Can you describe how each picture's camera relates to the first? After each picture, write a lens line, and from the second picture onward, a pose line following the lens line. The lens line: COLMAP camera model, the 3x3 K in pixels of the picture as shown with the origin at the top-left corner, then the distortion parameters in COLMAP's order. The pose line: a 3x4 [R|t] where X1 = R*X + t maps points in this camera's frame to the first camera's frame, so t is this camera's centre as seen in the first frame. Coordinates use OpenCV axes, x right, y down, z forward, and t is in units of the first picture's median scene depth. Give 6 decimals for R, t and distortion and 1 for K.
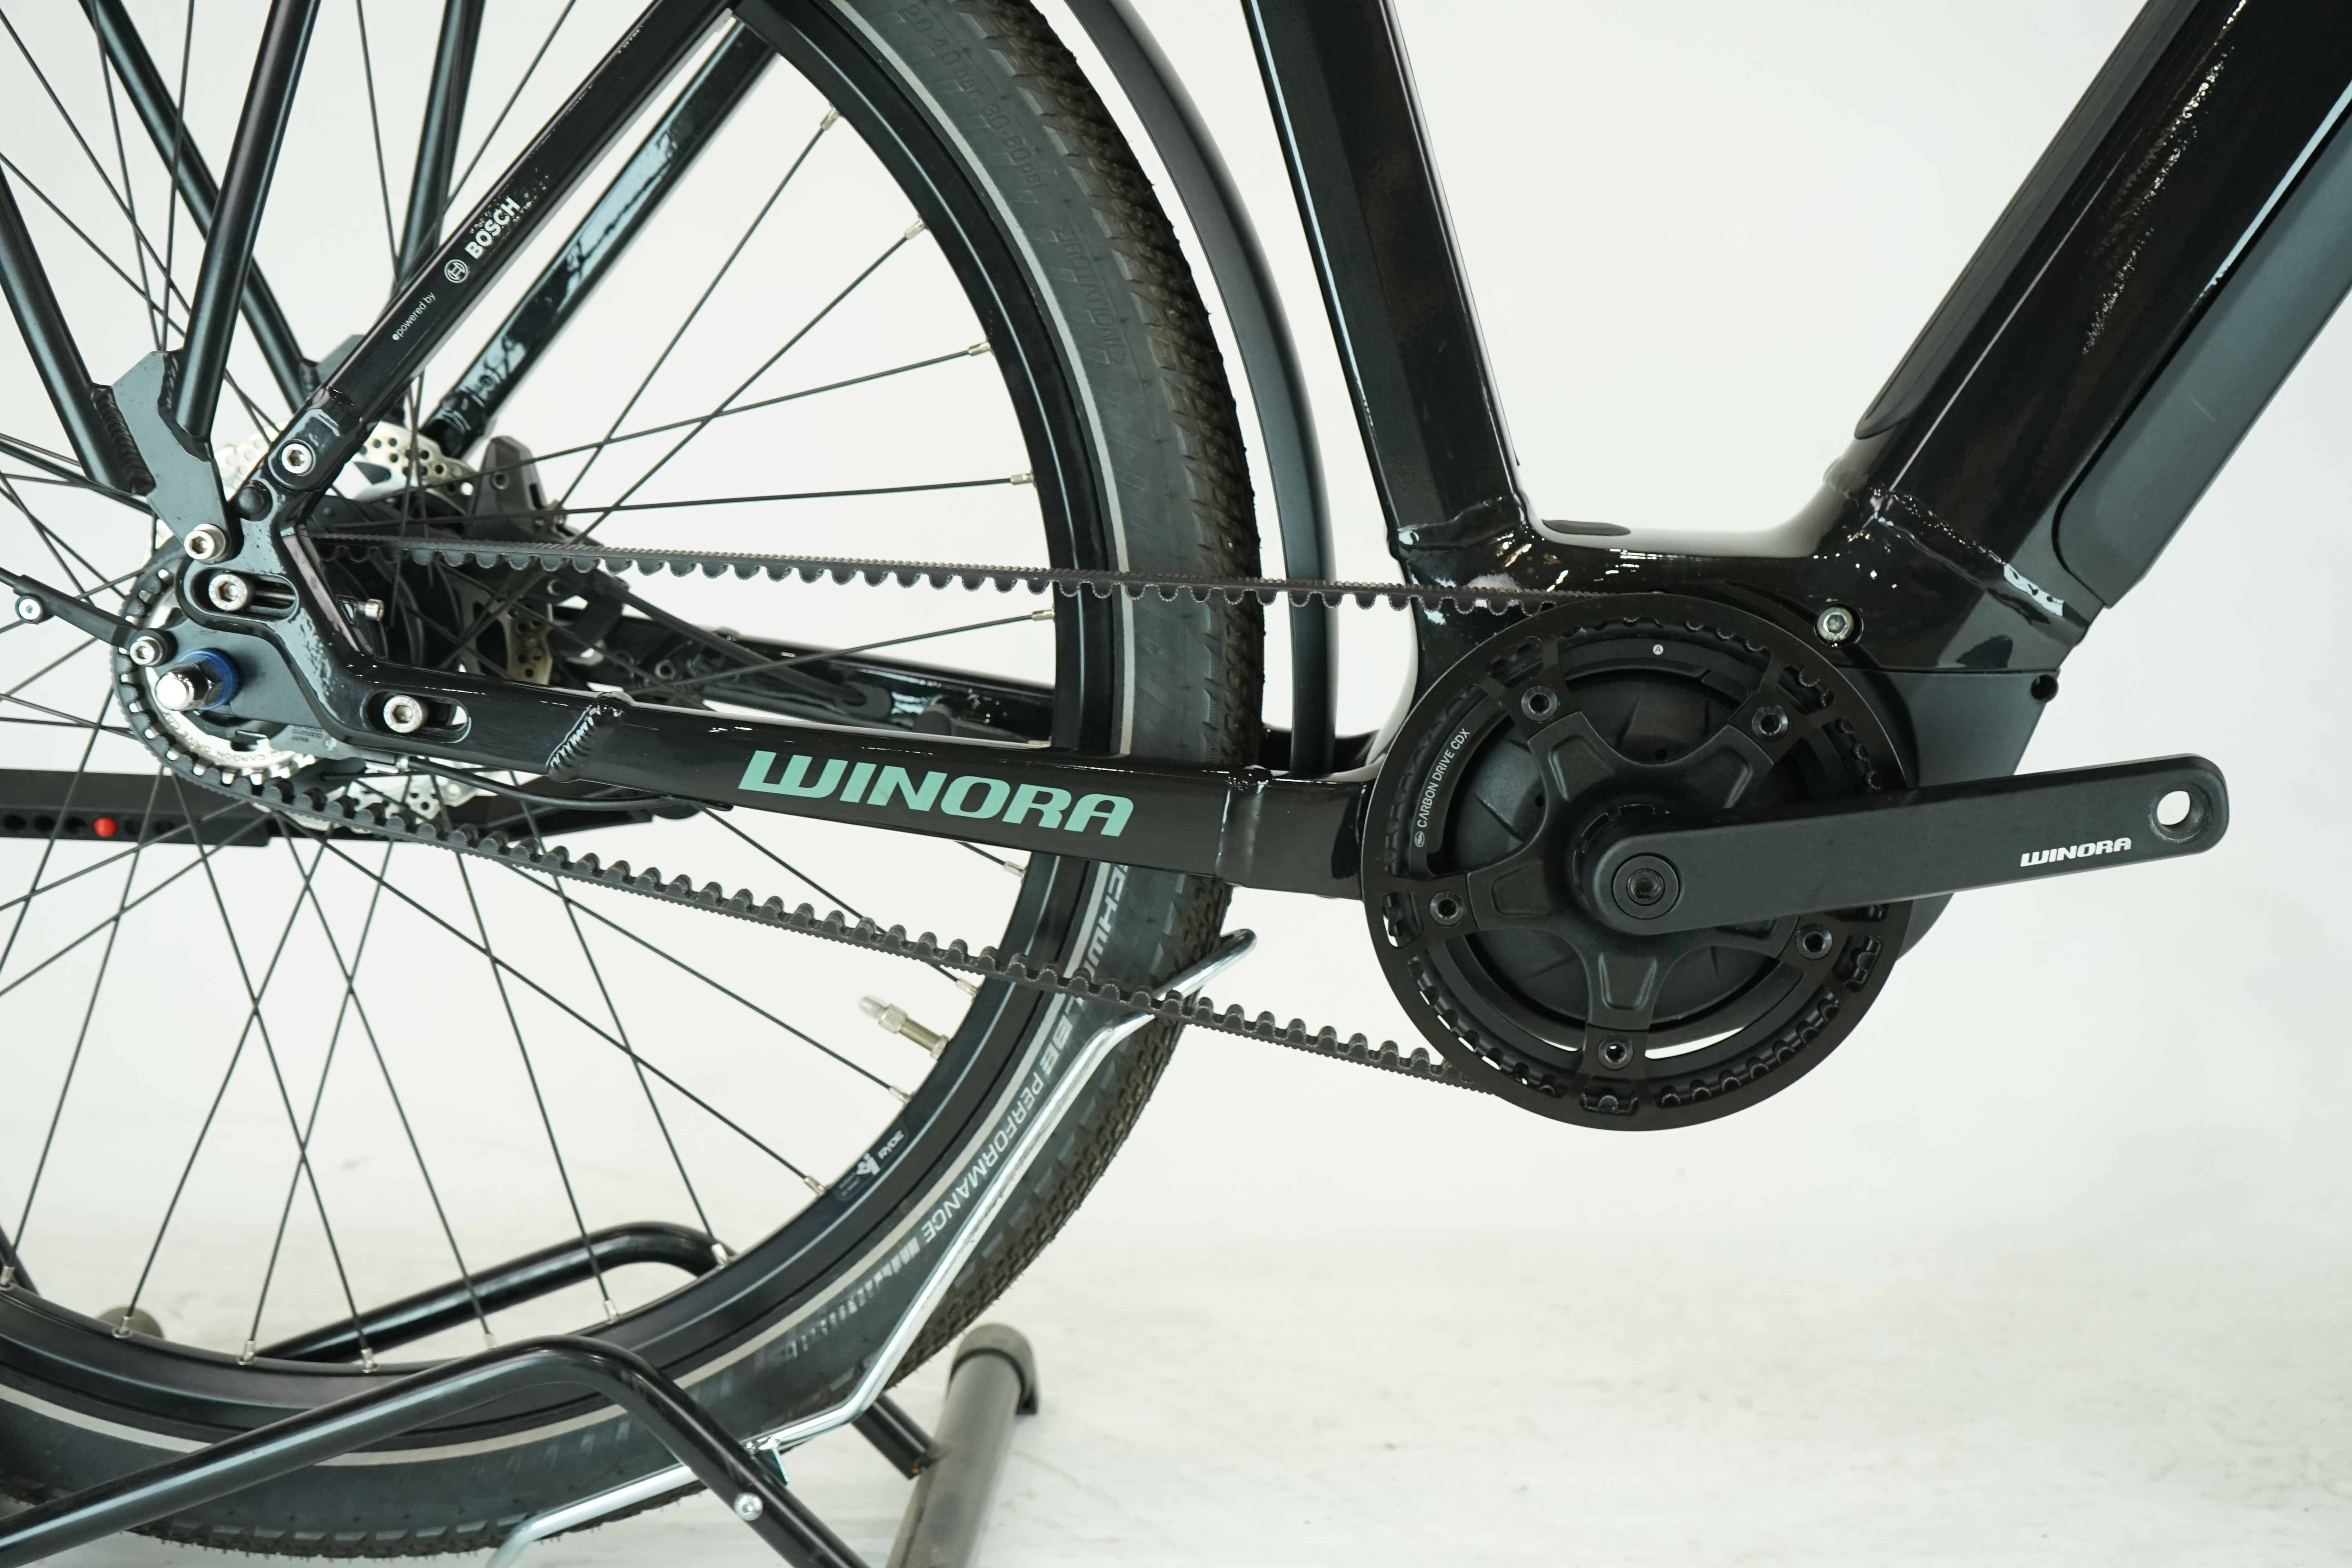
lens RADIAL K [[2700.6, 0, 1178.2], [0, 2700.6, 783.2], [0, 0, 1]] dist [0.054421, 0.000000]
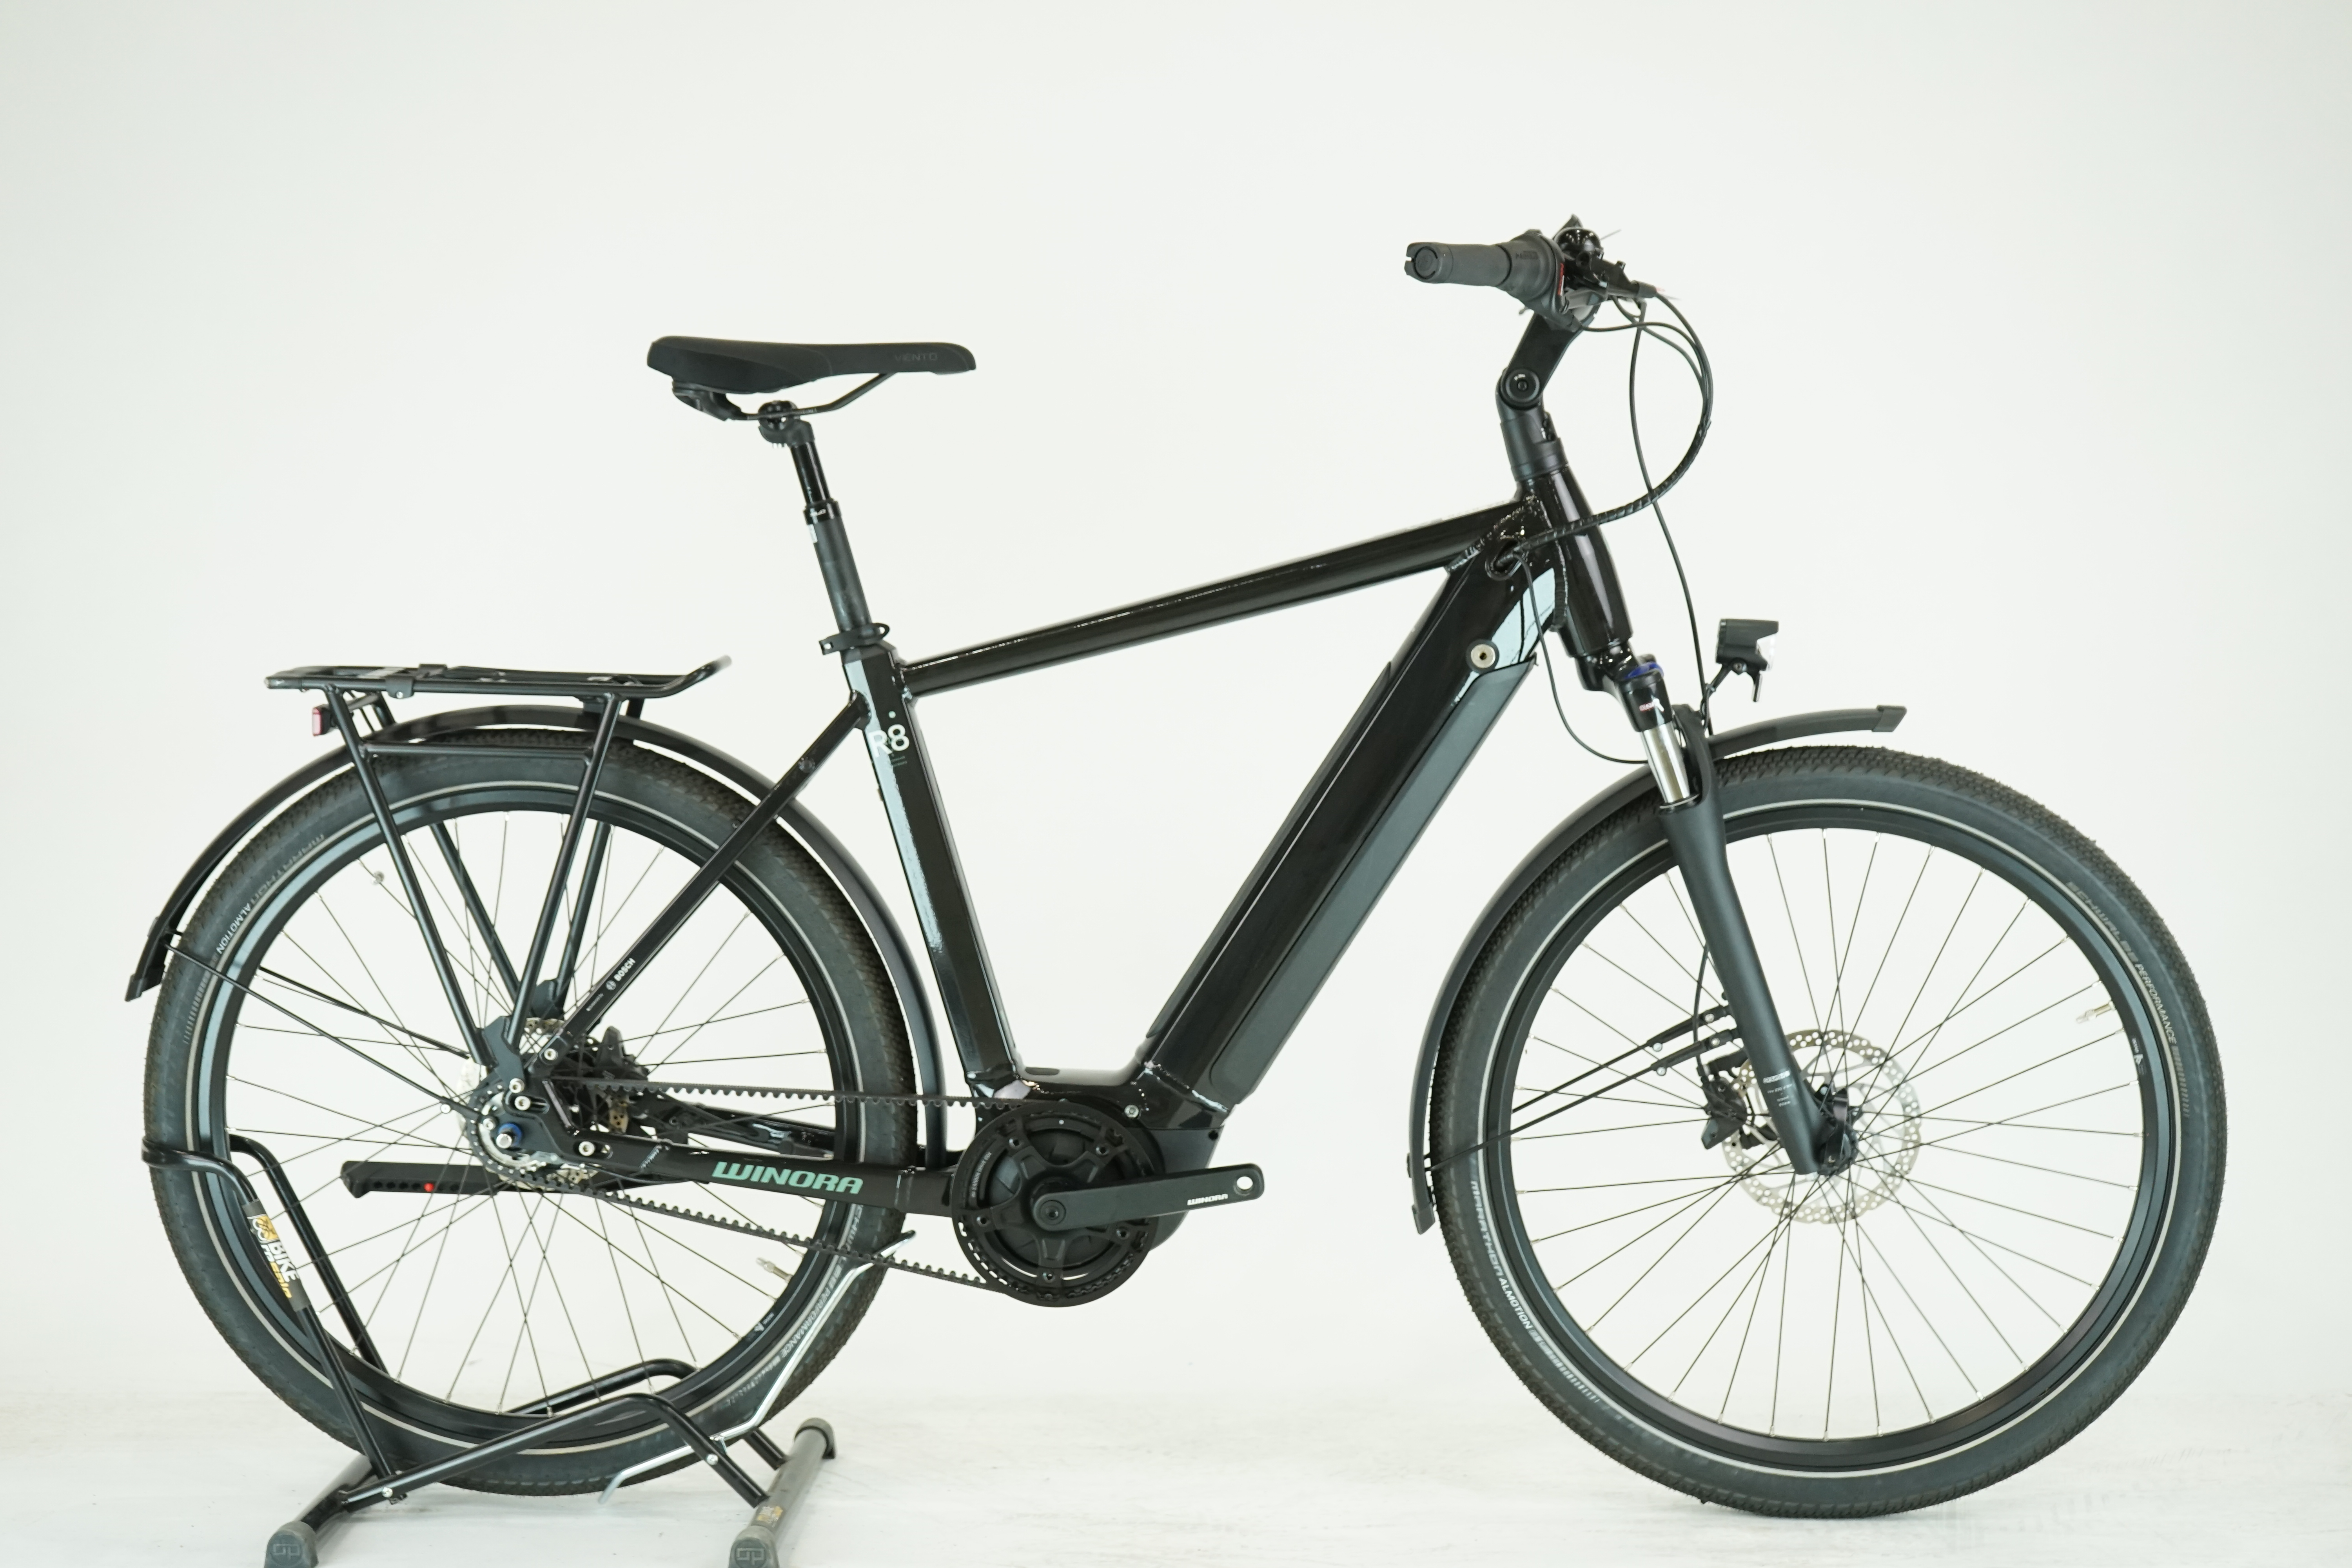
lens RADIAL K [[3675.4, 0, 1174.2], [0, 3675.4, 784.0], [0, 0, 1]] dist [-0.040429, 0.000000]
pose [[0.999914, -0.001303, 0.013012, 0.230847], [0.002218, 0.997506, -0.070547, -0.120186], [-0.012888, 0.070569, 0.997424, -2.485949]]
